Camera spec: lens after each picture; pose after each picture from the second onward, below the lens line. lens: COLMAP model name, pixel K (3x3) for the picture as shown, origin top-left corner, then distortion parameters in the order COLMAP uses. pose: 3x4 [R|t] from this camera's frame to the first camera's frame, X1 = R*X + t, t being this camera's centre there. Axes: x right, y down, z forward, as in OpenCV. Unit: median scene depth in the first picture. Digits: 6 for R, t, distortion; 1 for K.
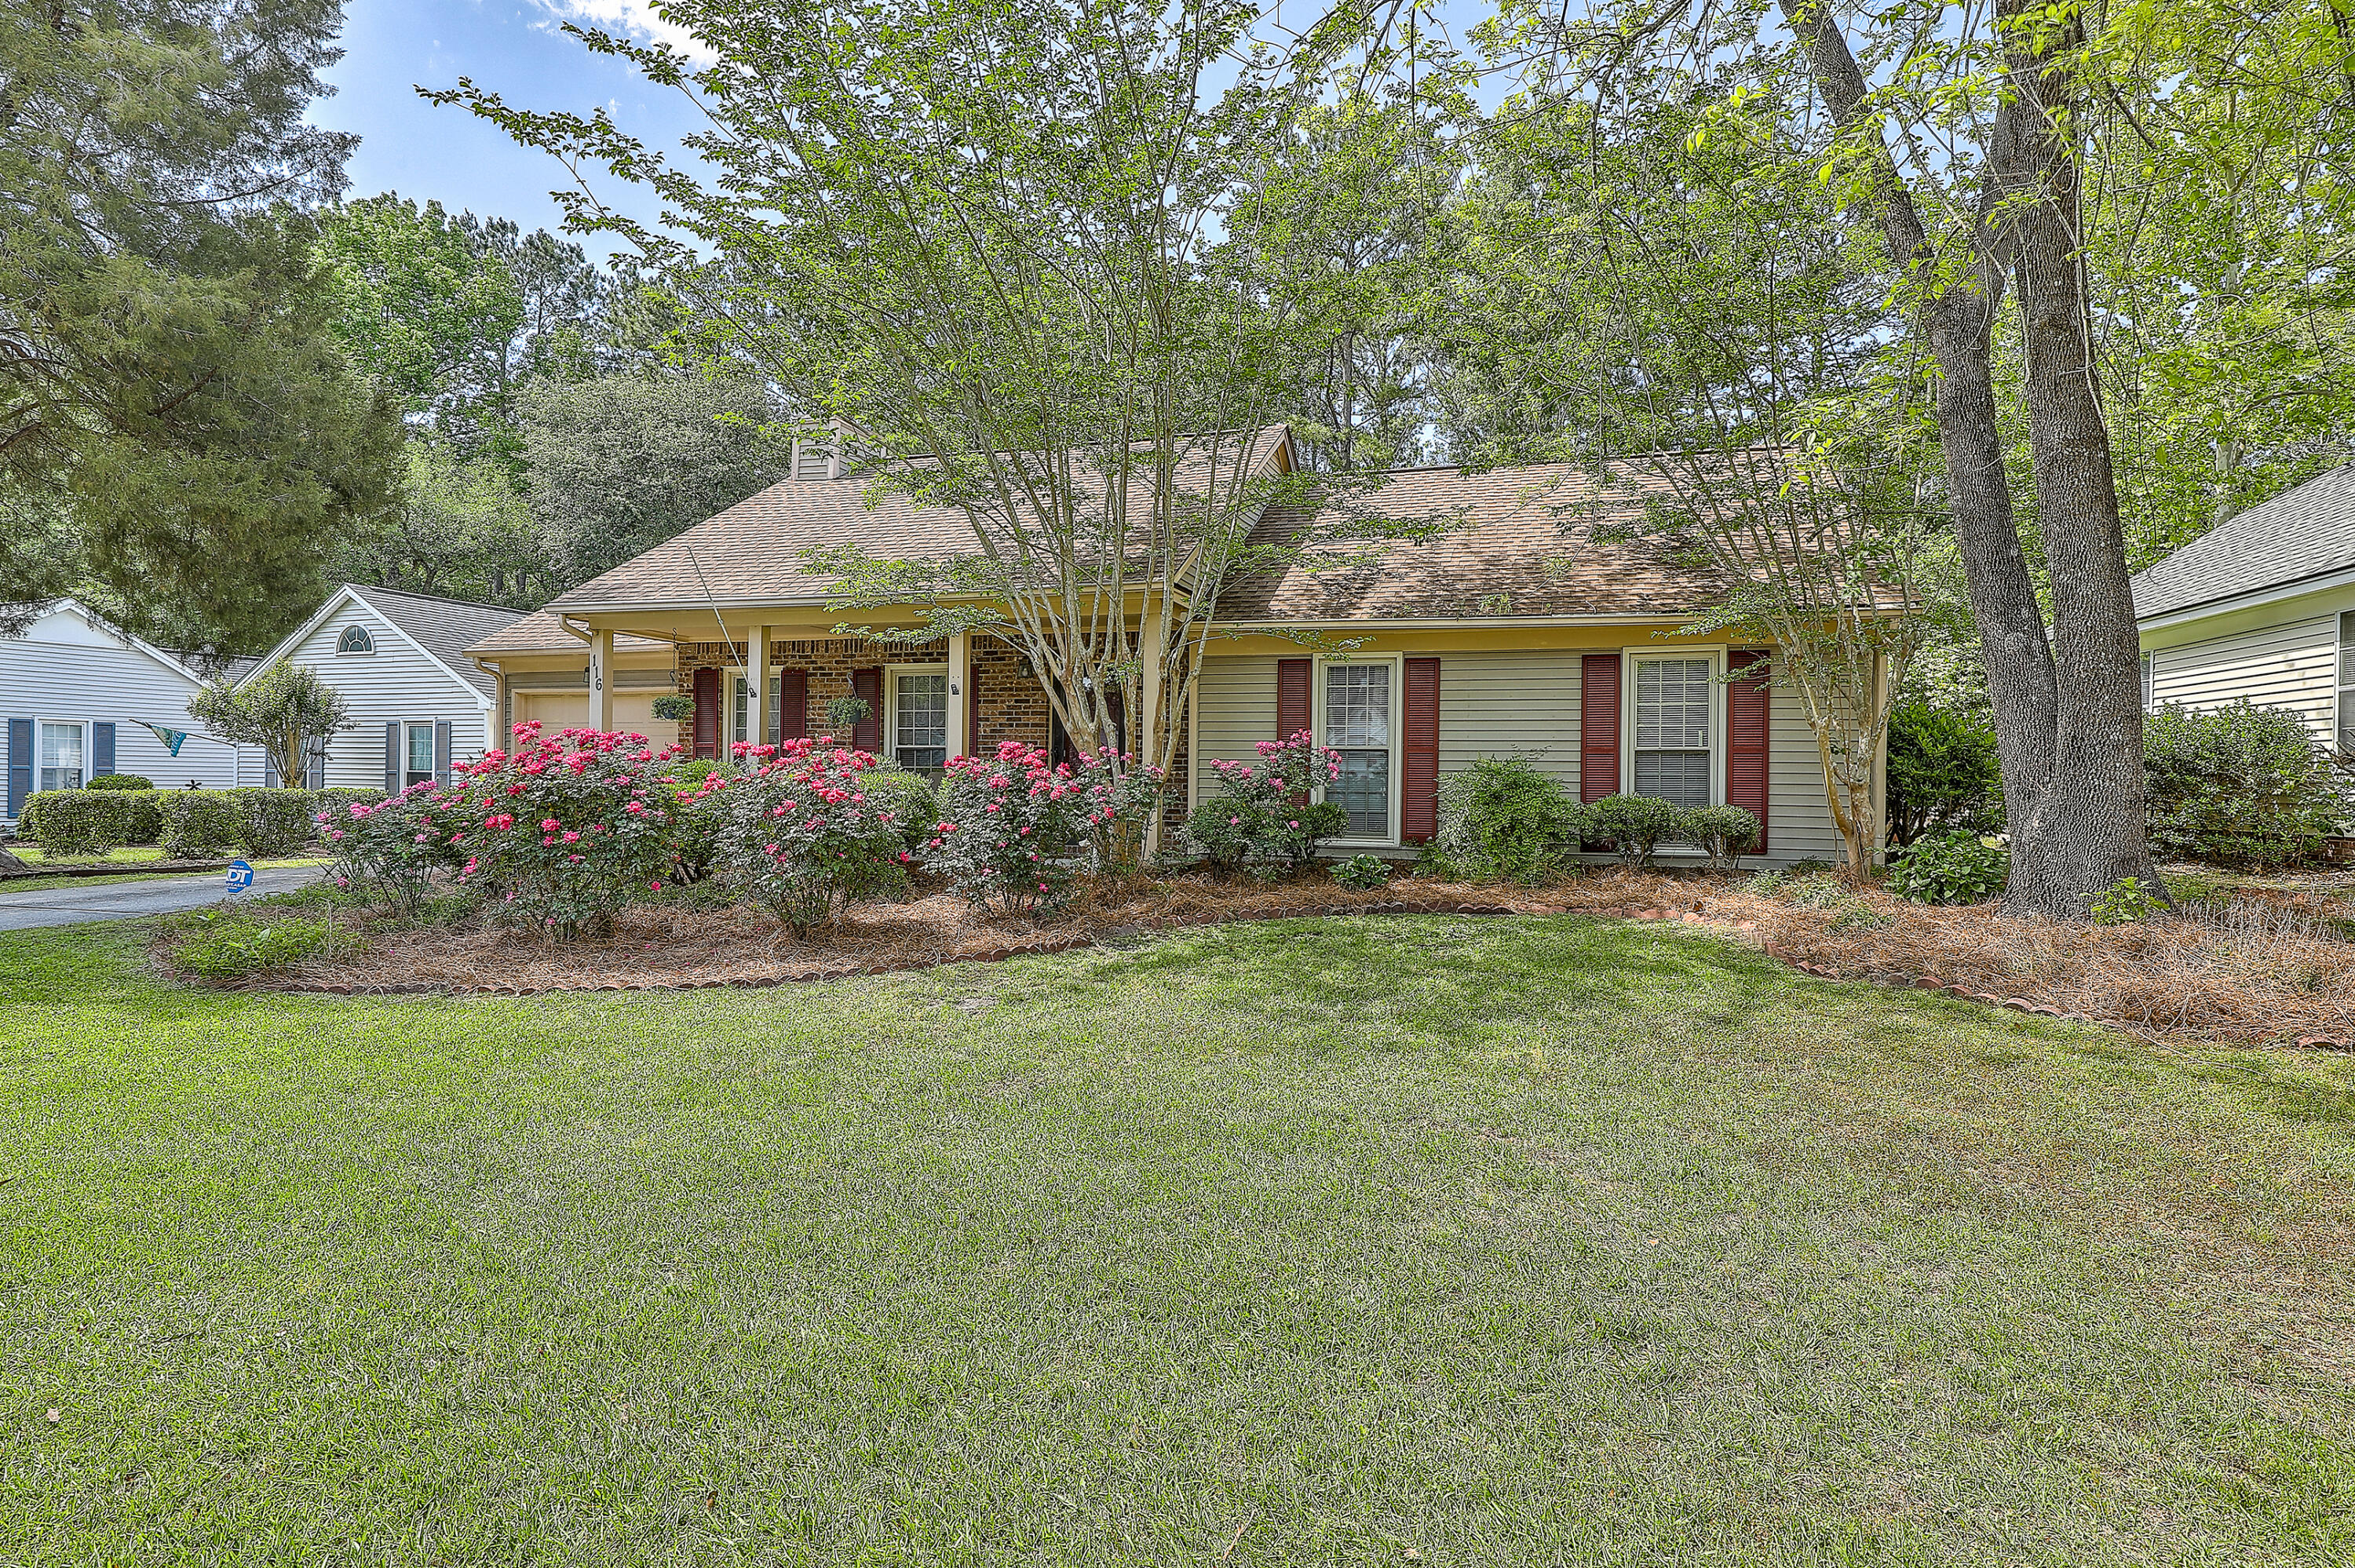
lens RADIAL K [[1200.3, 0, 1177.5], [0, 1200.3, 784.0], [0, 0, 1]] dist [0.000591, 0.000492]
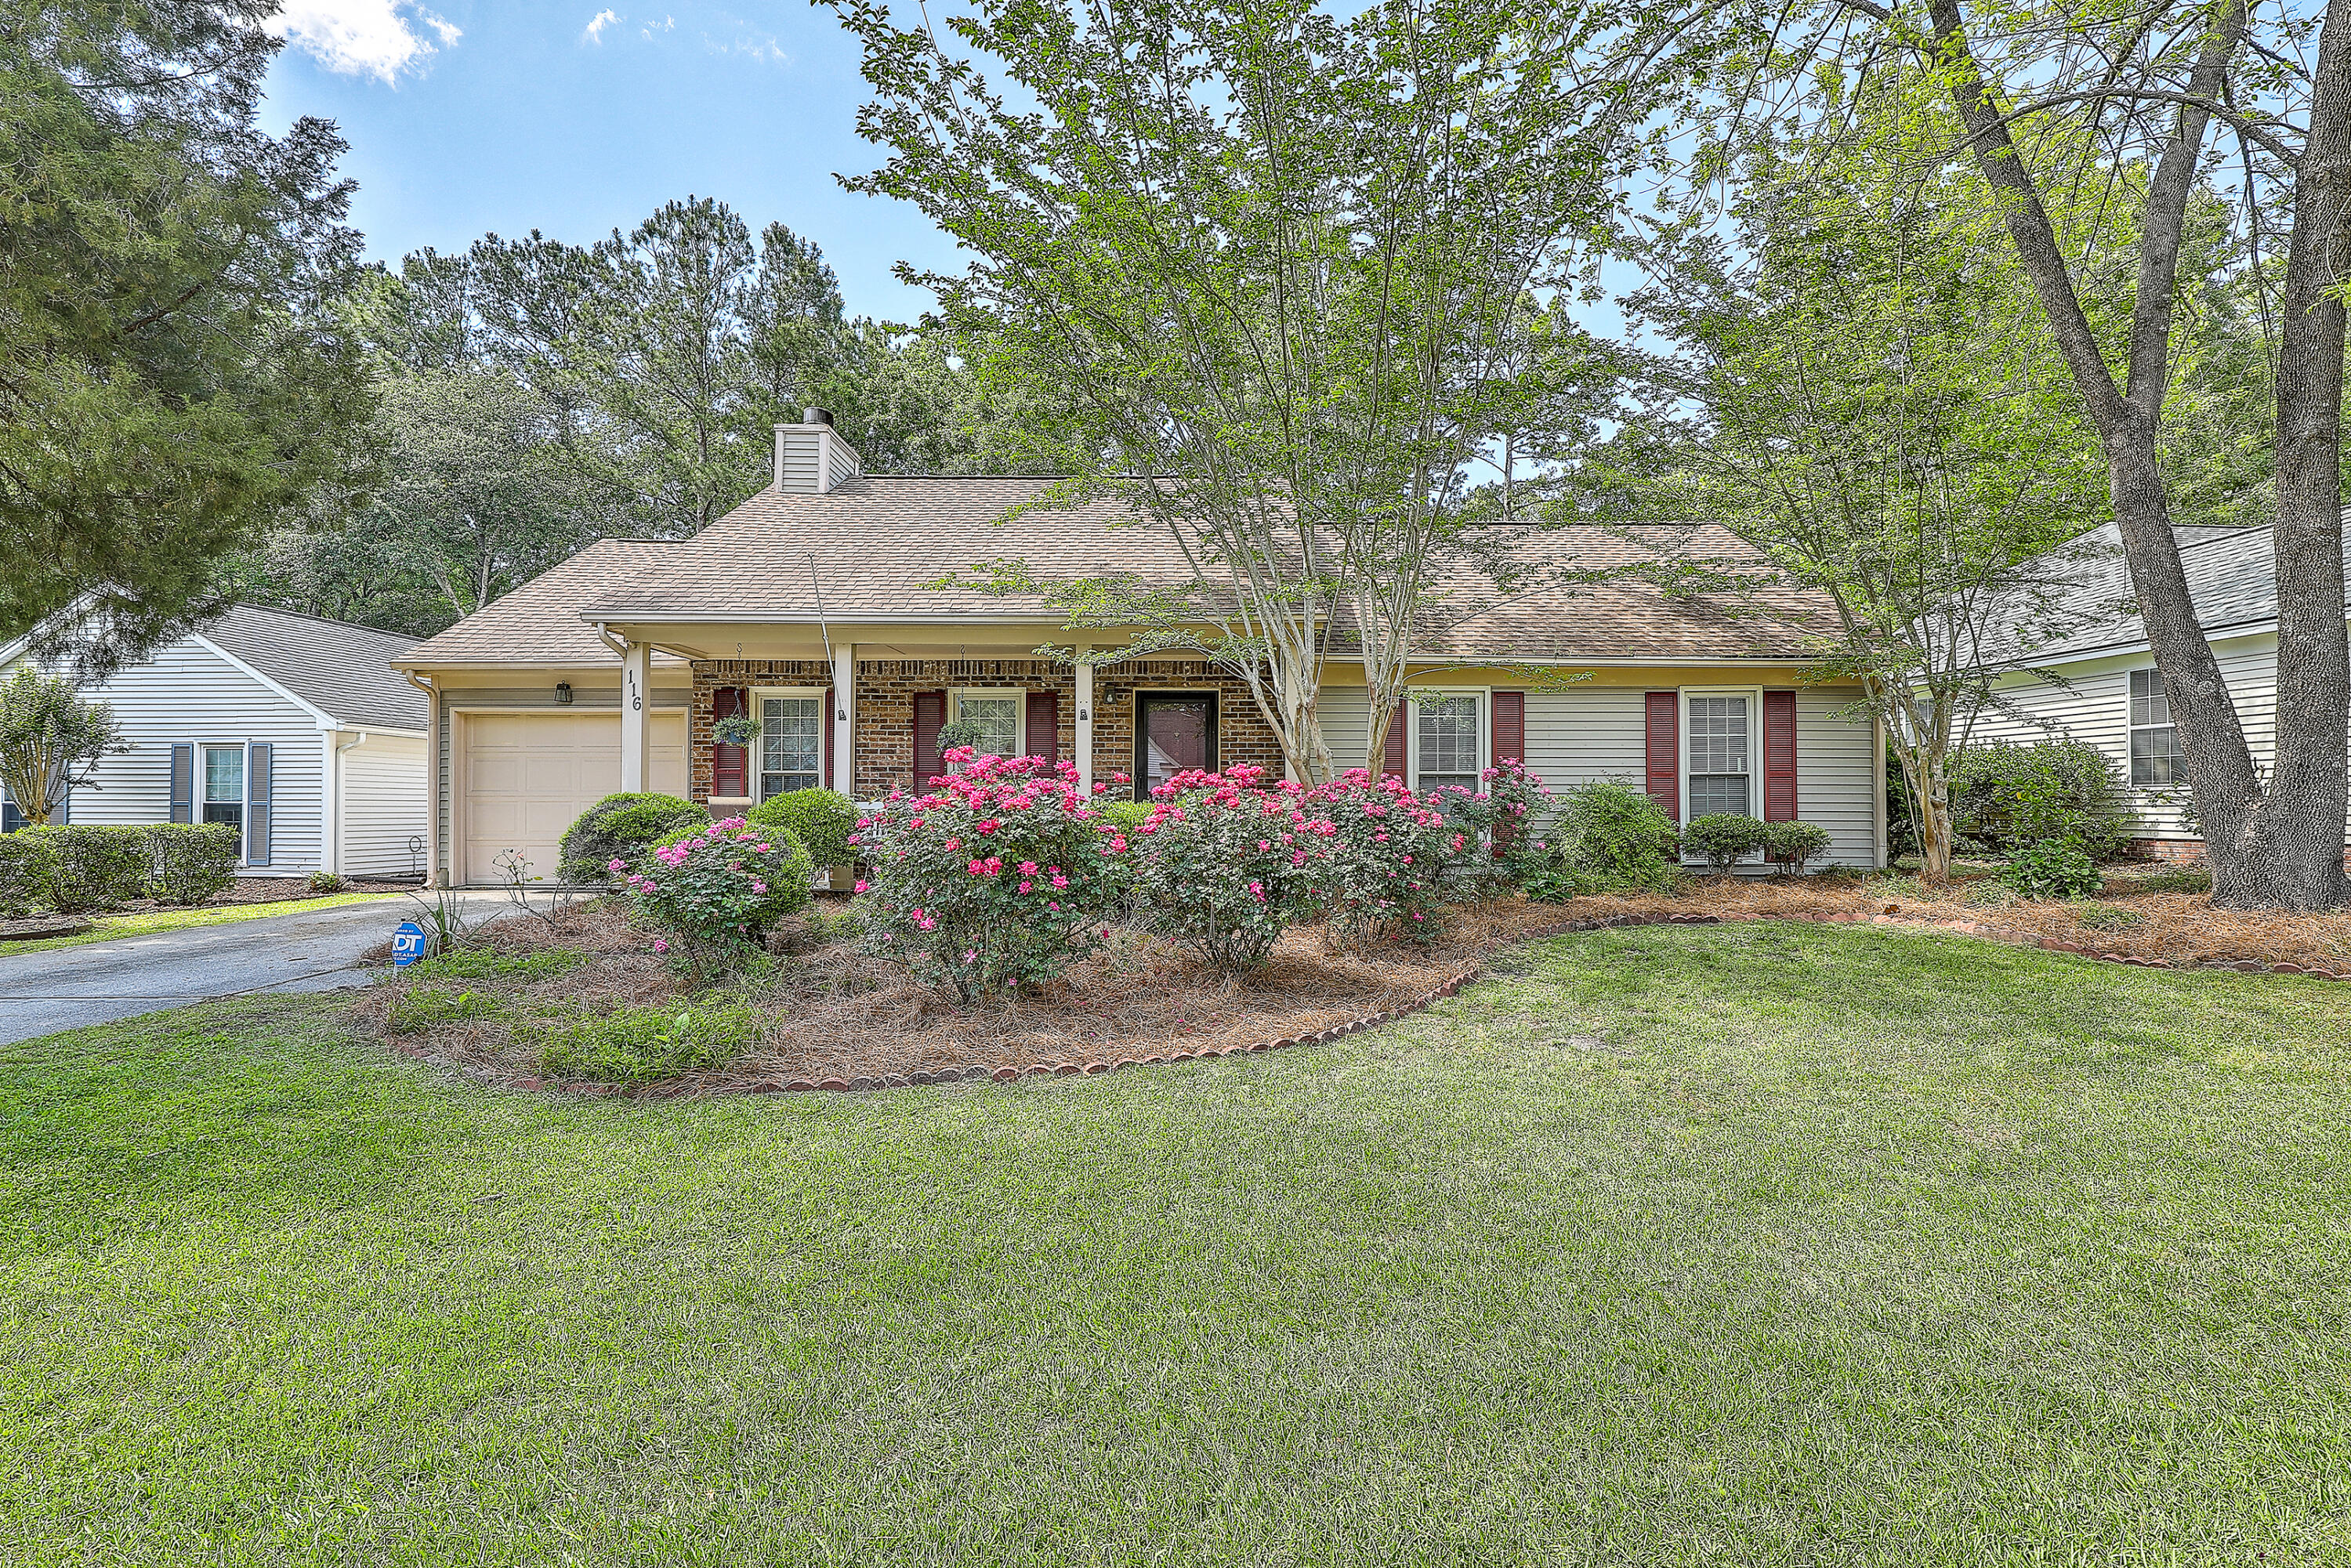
lens RADIAL K [[1074.8, 0, 1184.7], [0, 1074.8, 791.0], [0, 0, 1]] dist [-0.000114, -0.000110]
pose [[0.957048, -0.007704, 0.289828, -0.342705], [0.010818, 0.999900, -0.009145, -0.007003], [-0.289729, 0.011888, 0.957035, 0.127190]]
